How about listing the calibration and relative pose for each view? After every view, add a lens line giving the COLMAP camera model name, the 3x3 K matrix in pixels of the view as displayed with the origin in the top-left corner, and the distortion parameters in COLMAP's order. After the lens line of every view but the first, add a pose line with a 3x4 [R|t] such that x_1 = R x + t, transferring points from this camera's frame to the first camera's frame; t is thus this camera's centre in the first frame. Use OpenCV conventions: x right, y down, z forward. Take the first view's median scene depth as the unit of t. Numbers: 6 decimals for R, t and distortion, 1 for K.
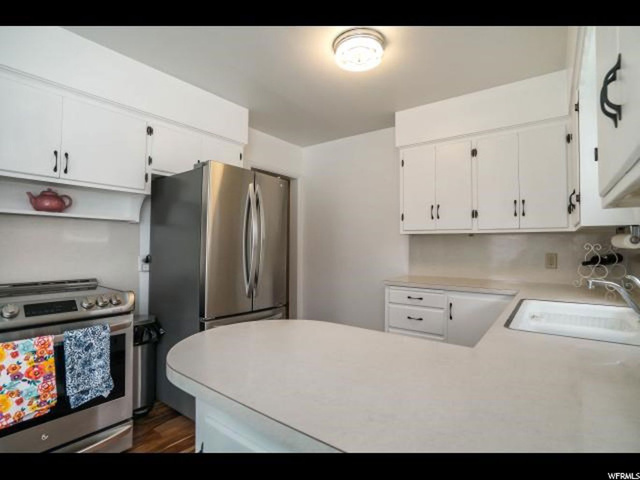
lens RADIAL K [[311.2, 0, 322.9], [0, 311.2, 240.1], [0, 0, 1]] dist [-0.036276, 0.004161]
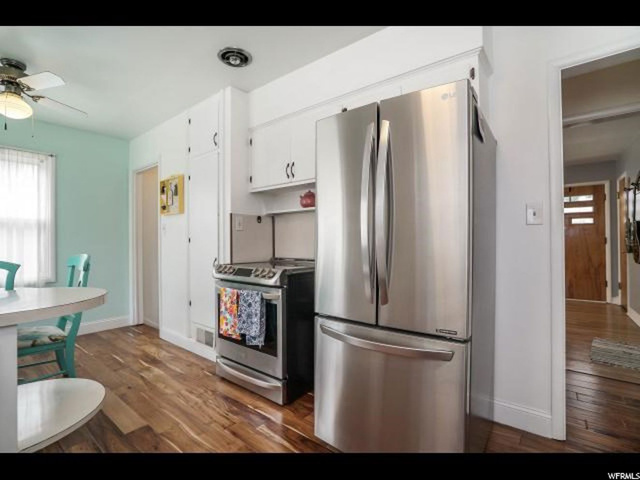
lens RADIAL K [[311.2, 0, 318.4], [0, 311.2, 240.6], [0, 0, 1]] dist [-0.036276, 0.004161]
pose [[-0.057693, -0.010905, -0.998275, 0.372788], [0.034781, 0.999311, -0.012926, 0.057526], [0.997728, -0.035467, -0.057274, 0.860079]]
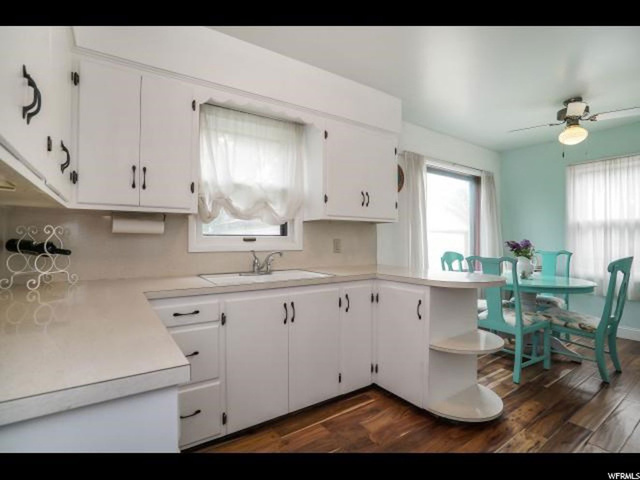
lens RADIAL K [[311.2, 0, 316.2], [0, 311.2, 237.3], [0, 0, 1]] dist [-0.036276, 0.004161]
pose [[-0.935849, -0.013979, 0.352124, 0.017021], [-0.020916, 0.999655, -0.015902, 0.034640], [-0.351780, -0.022247, -0.935818, 1.333911]]
